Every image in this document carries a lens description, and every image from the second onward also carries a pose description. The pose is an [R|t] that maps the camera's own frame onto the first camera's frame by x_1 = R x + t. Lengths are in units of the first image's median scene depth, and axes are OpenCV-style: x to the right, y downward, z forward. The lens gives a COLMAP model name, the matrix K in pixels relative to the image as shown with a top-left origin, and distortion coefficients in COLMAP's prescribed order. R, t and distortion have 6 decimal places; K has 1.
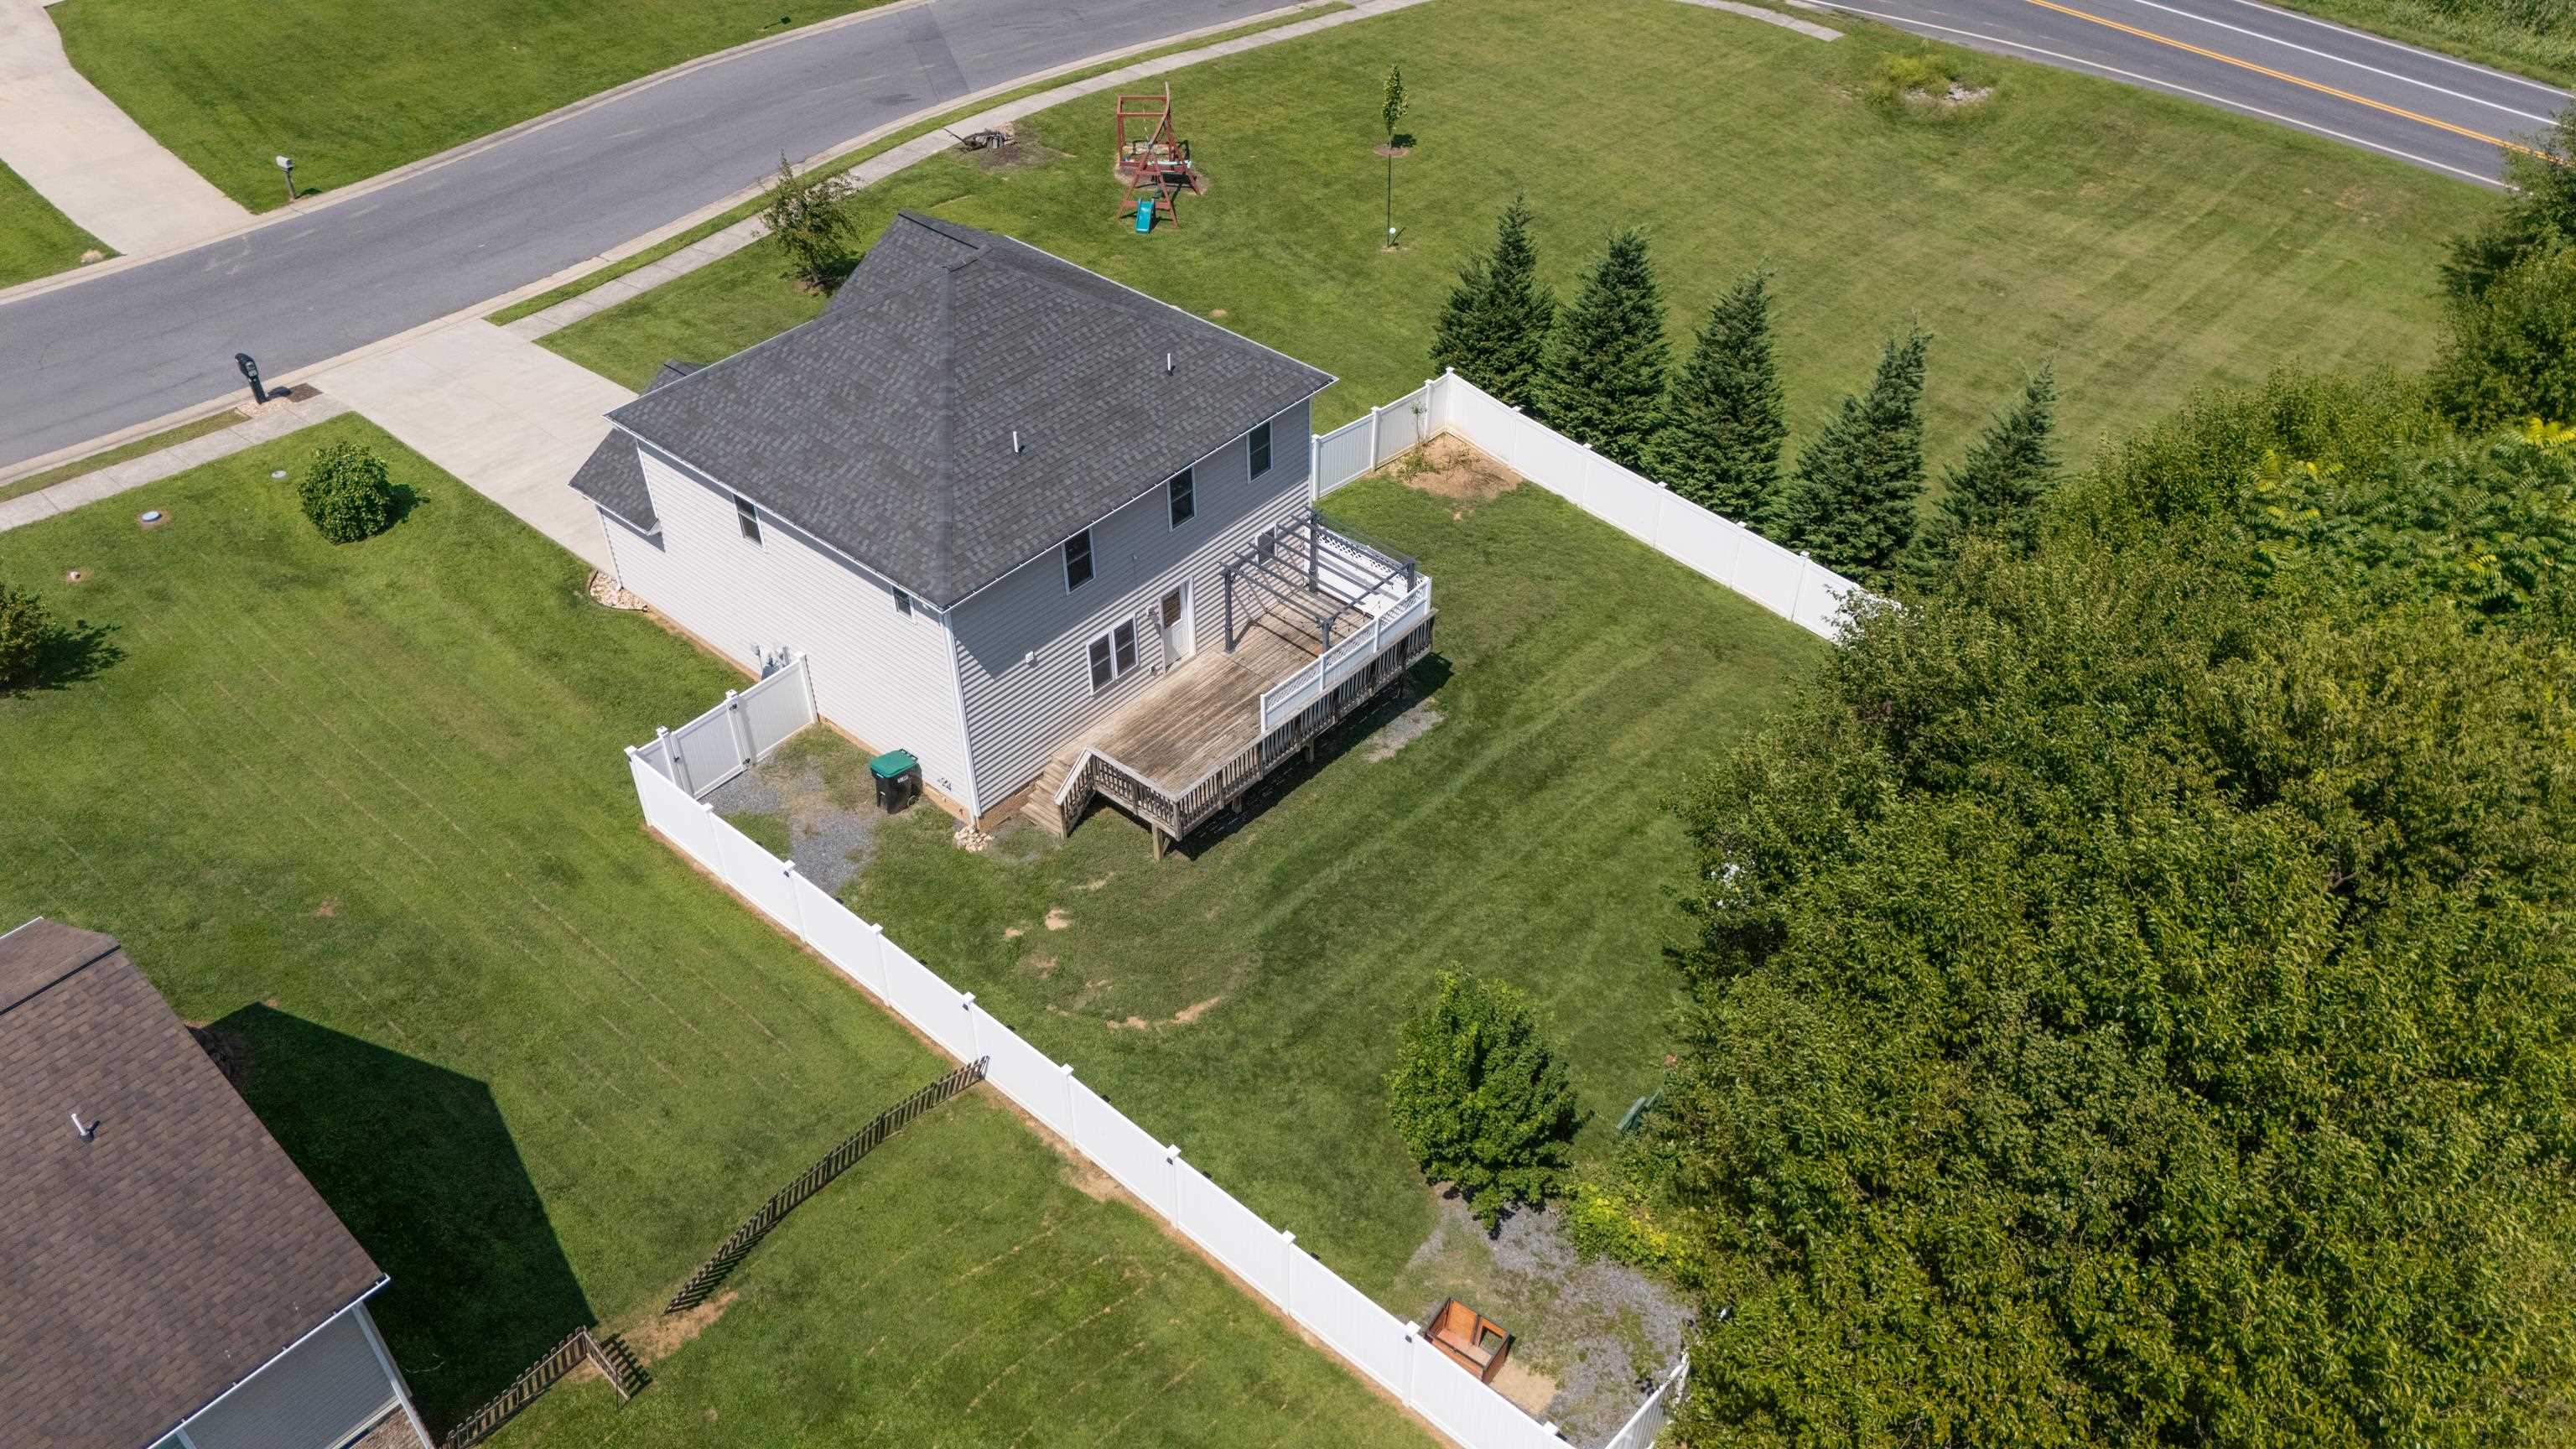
lens RADIAL K [[1904.2, 0, 1284.9], [0, 1904.2, 735.0], [0, 0, 1]] dist [0.070062, -0.066735]
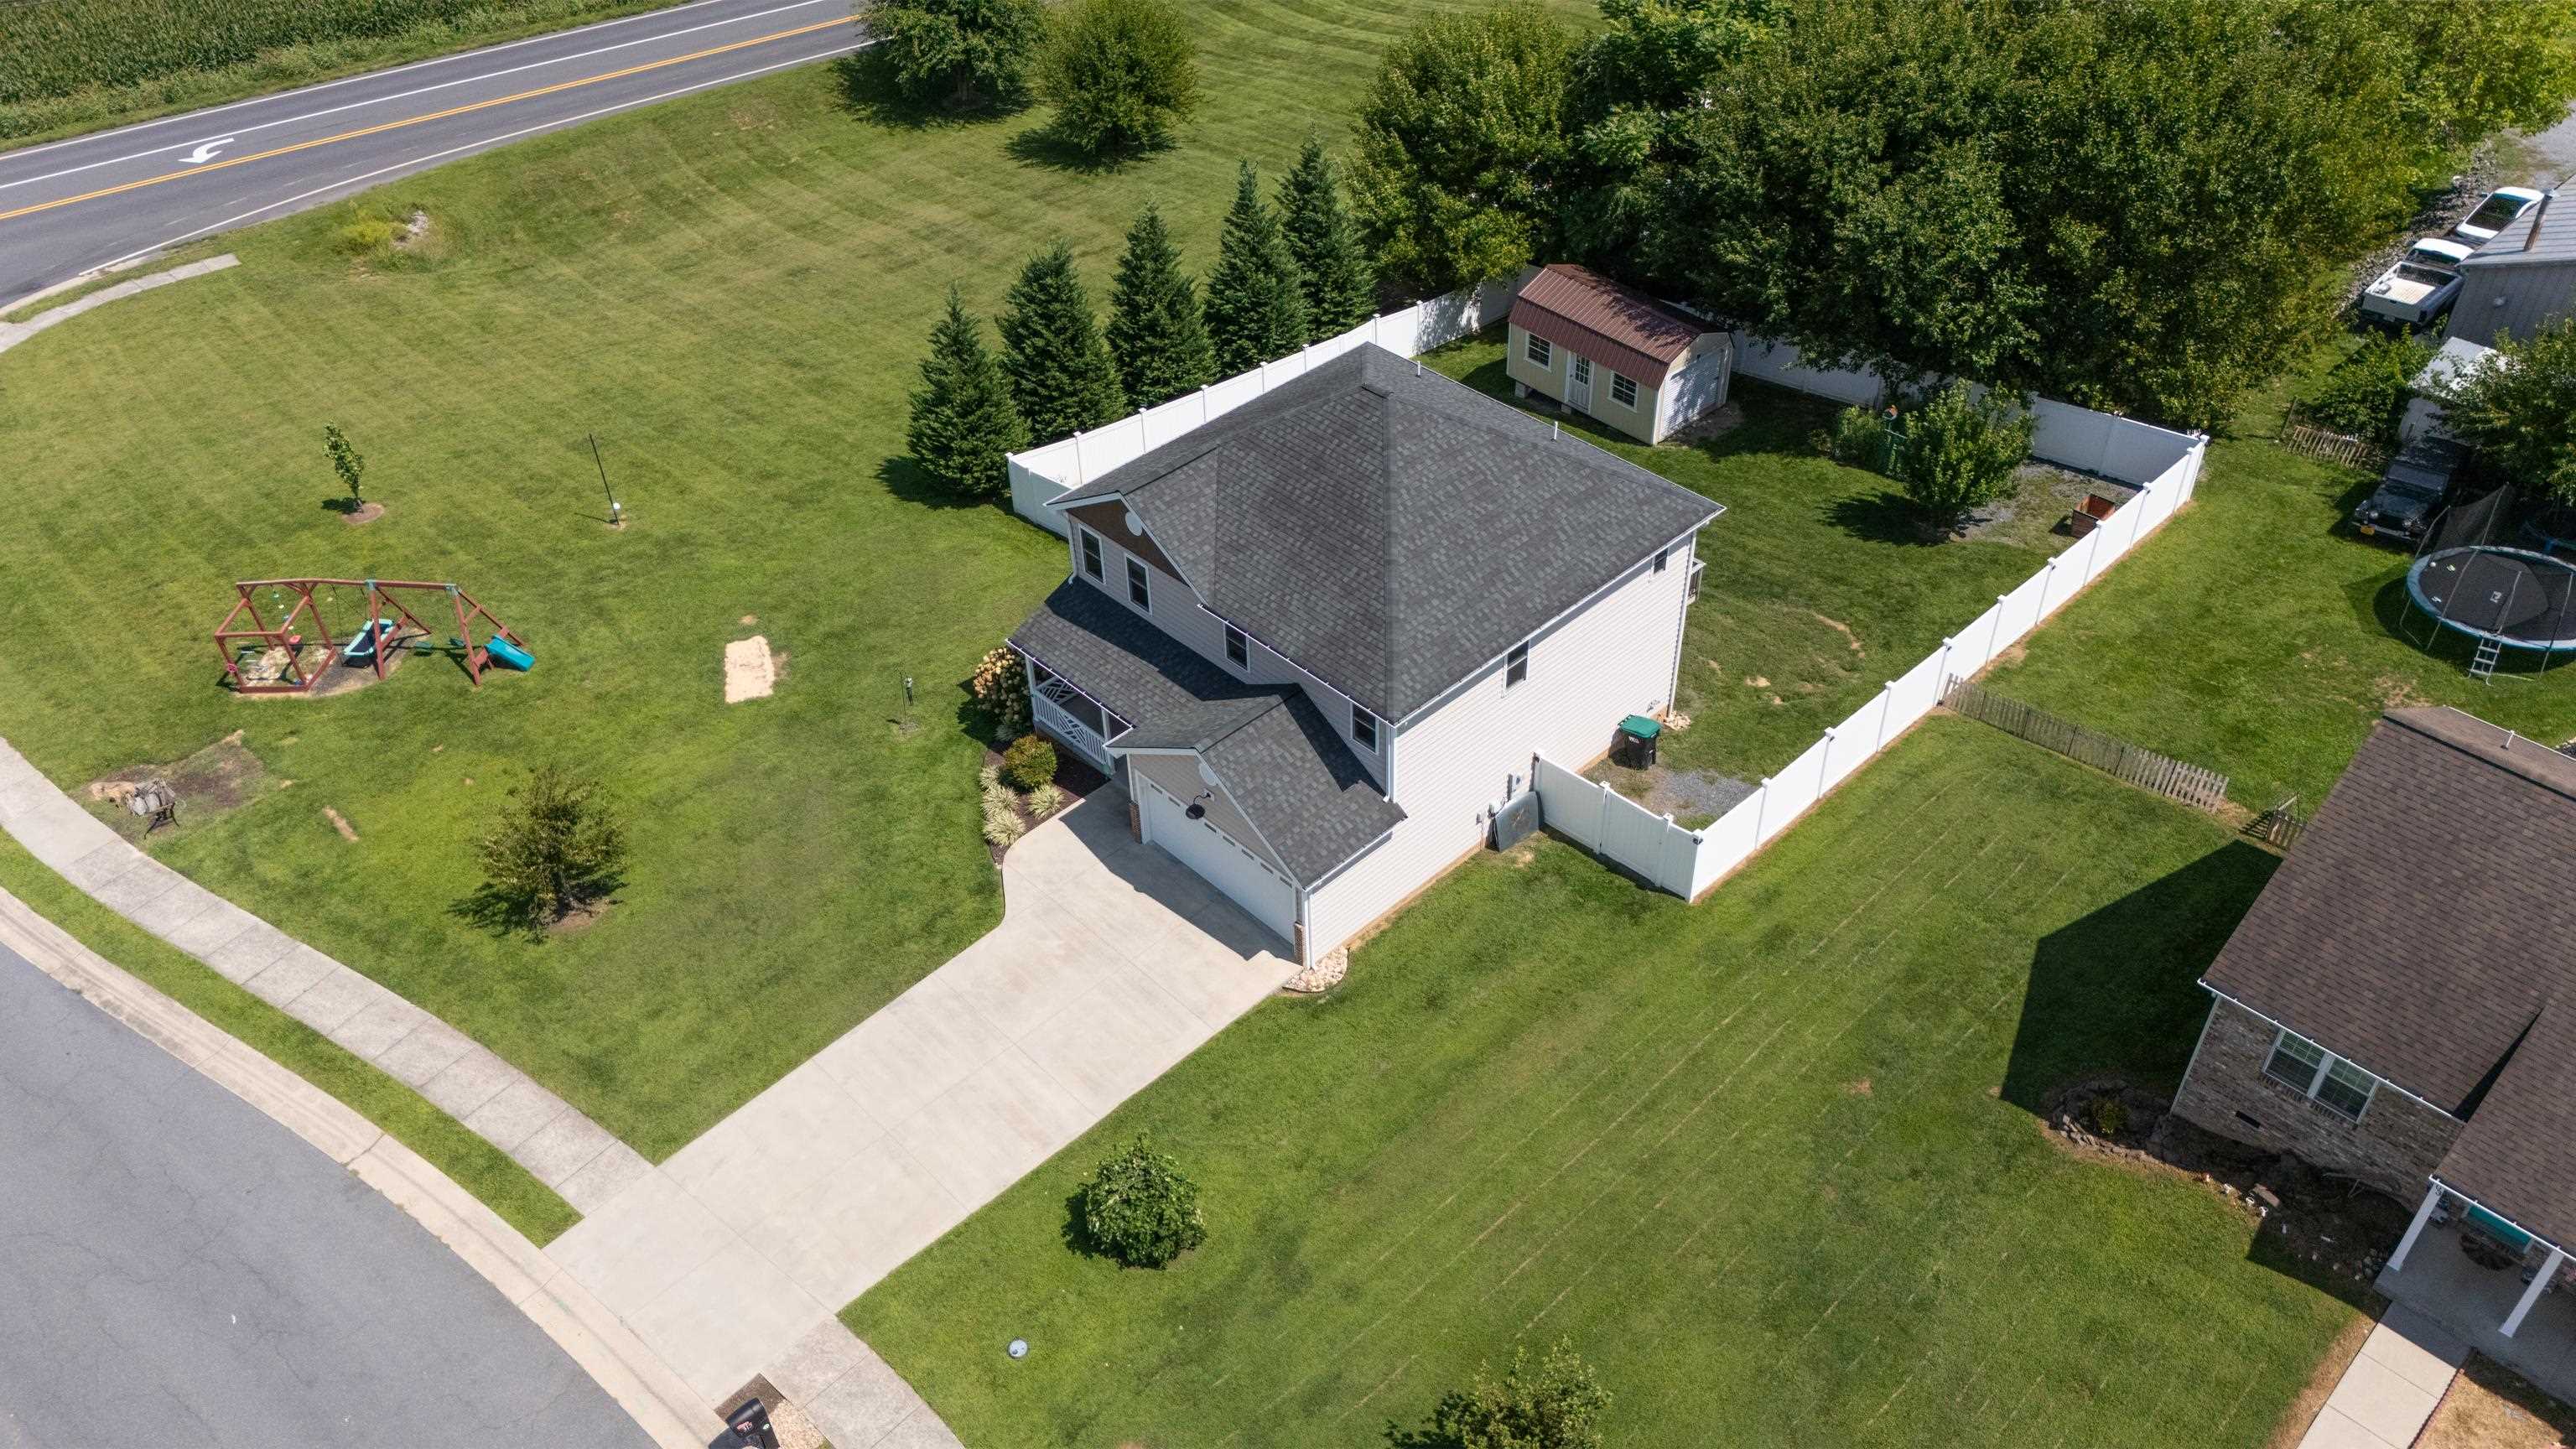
lens RADIAL K [[1904.2, 0, 1289.5], [0, 1904.2, 713.4], [0, 0, 1]] dist [0.070062, -0.066735]
pose [[0.089124, -0.631579, 0.770172, -0.753547], [0.659768, 0.616712, 0.429386, -0.425003], [-0.746165, 0.469867, 0.471659, 0.419556]]
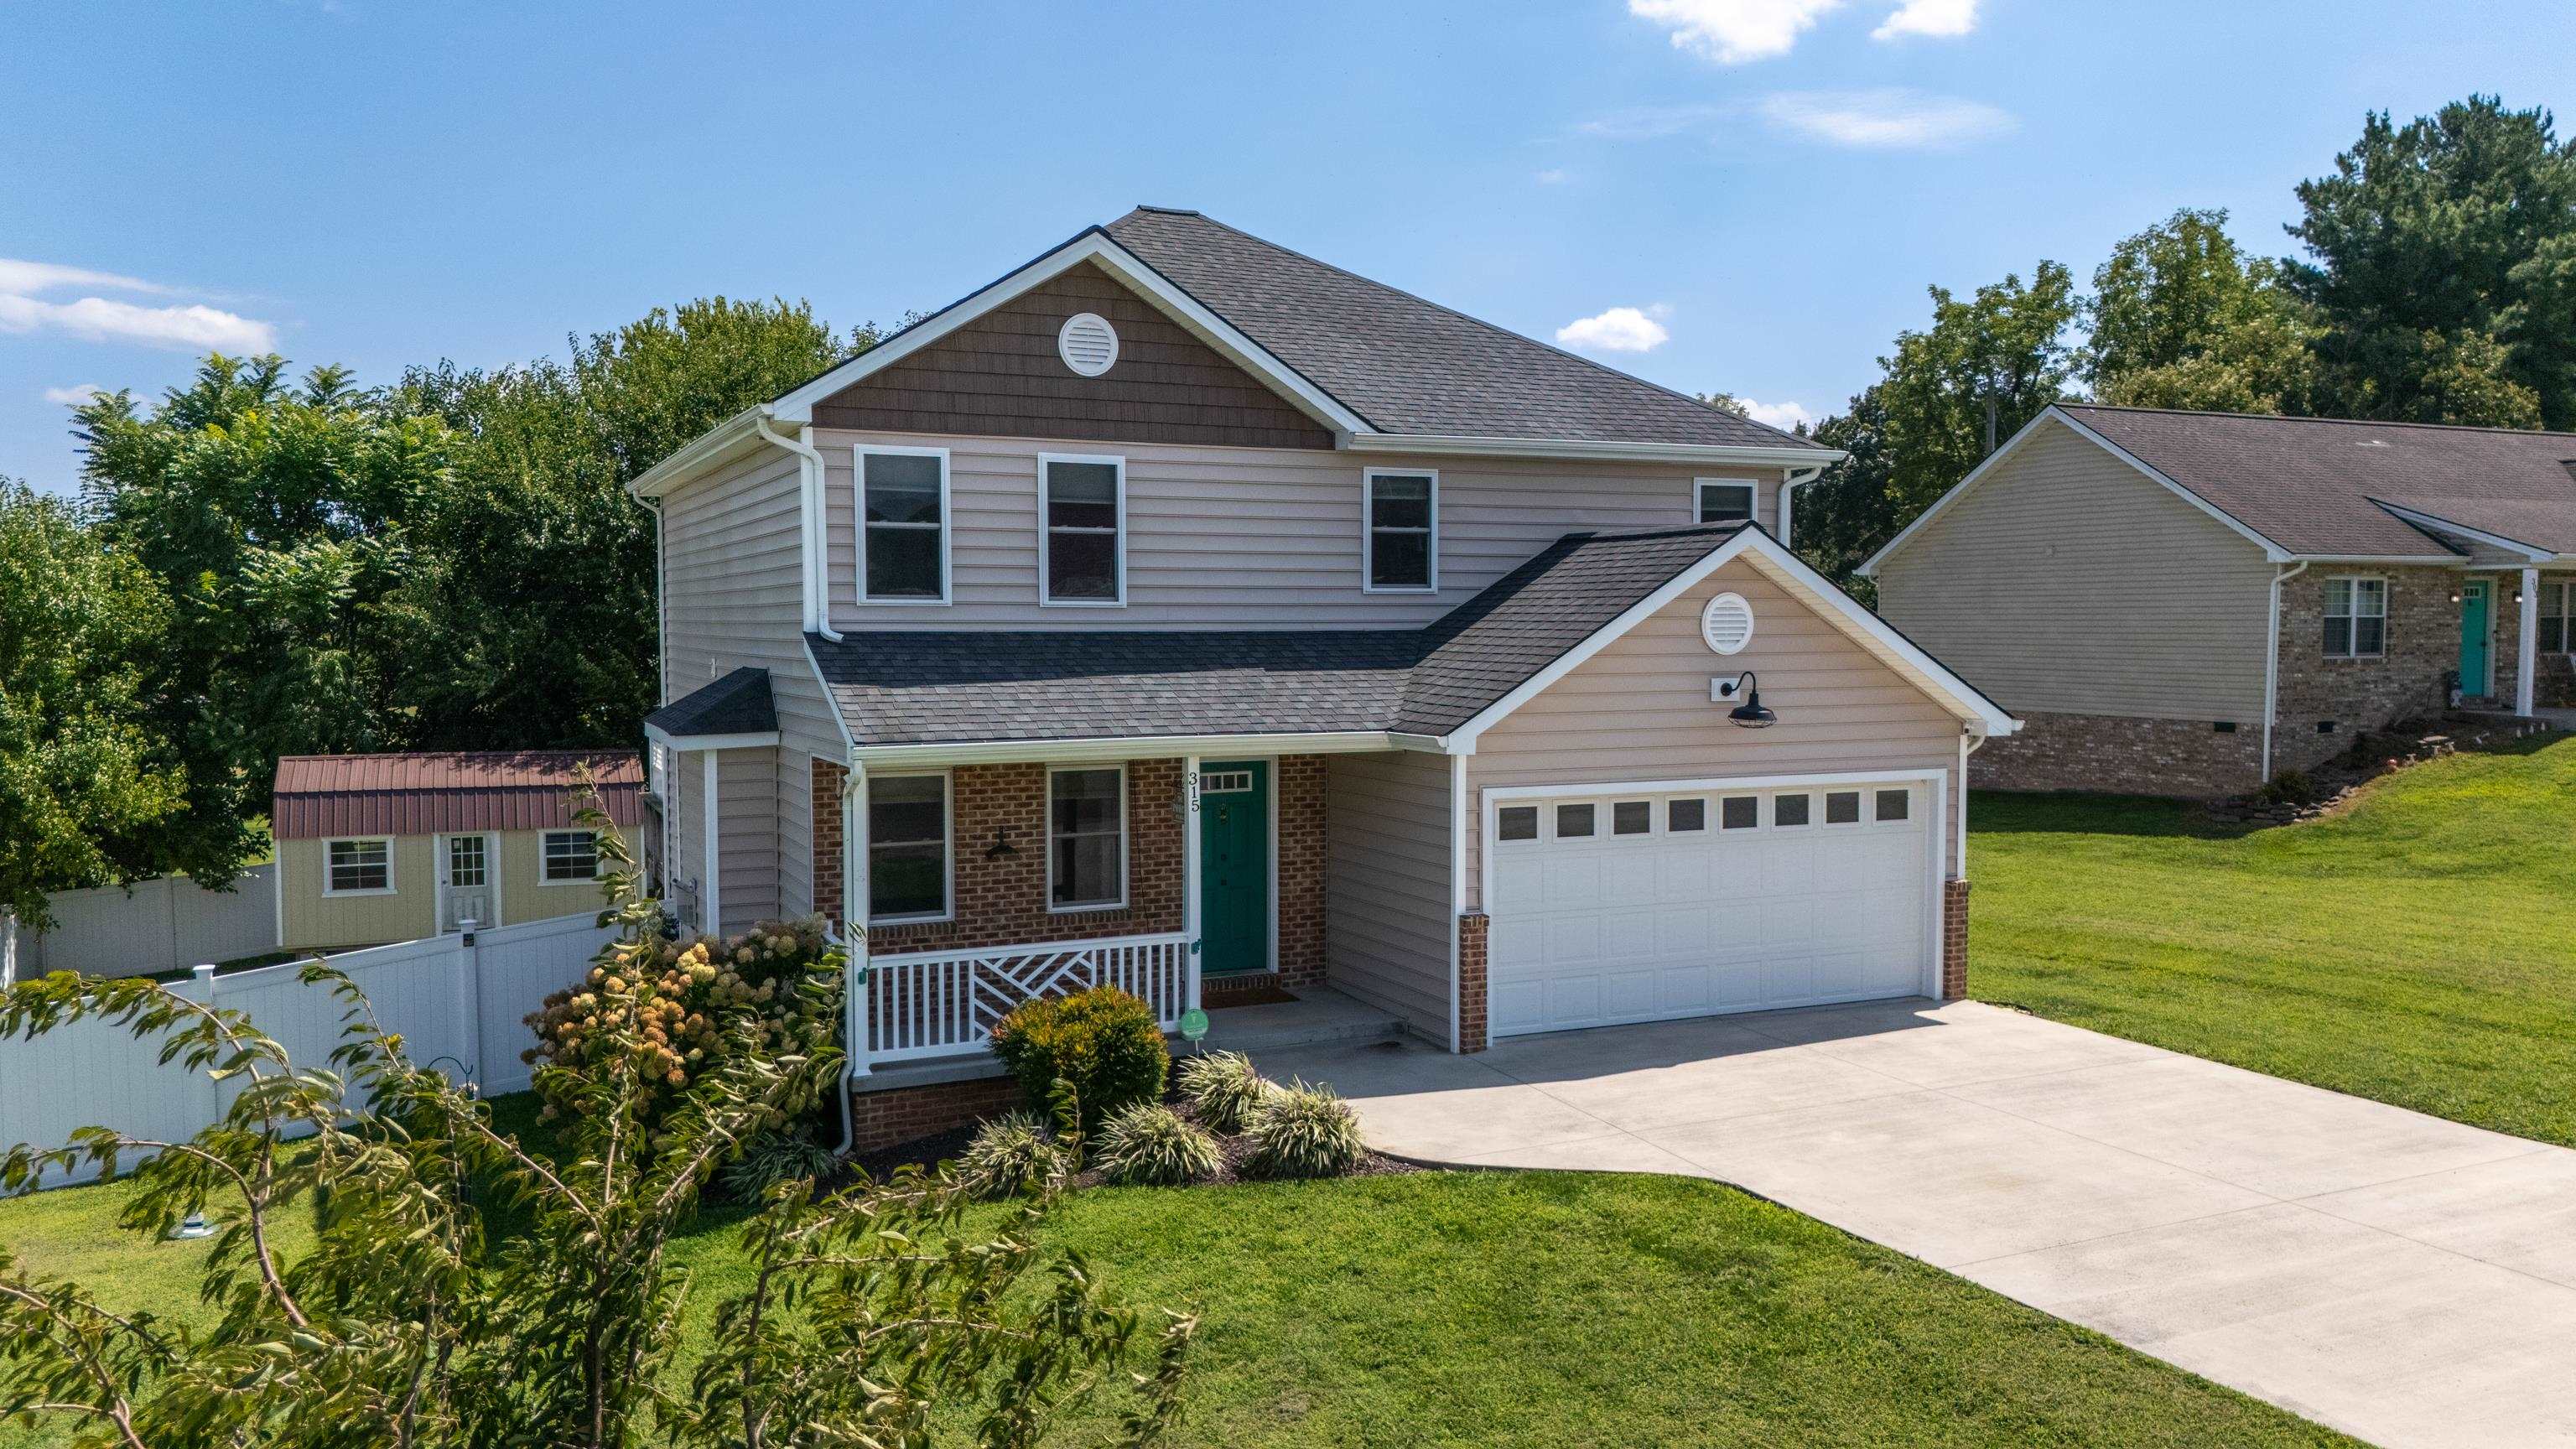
lens RADIAL K [[1904.2, 0, 1286.7], [0, 1904.2, 724.2], [0, 0, 1]] dist [0.070062, -0.066735]
pose [[-0.912119, -0.014258, 0.409677, -0.301373], [0.268548, 0.734289, 0.623460, -0.330696], [-0.309710, 0.678688, -0.665930, 1.007137]]
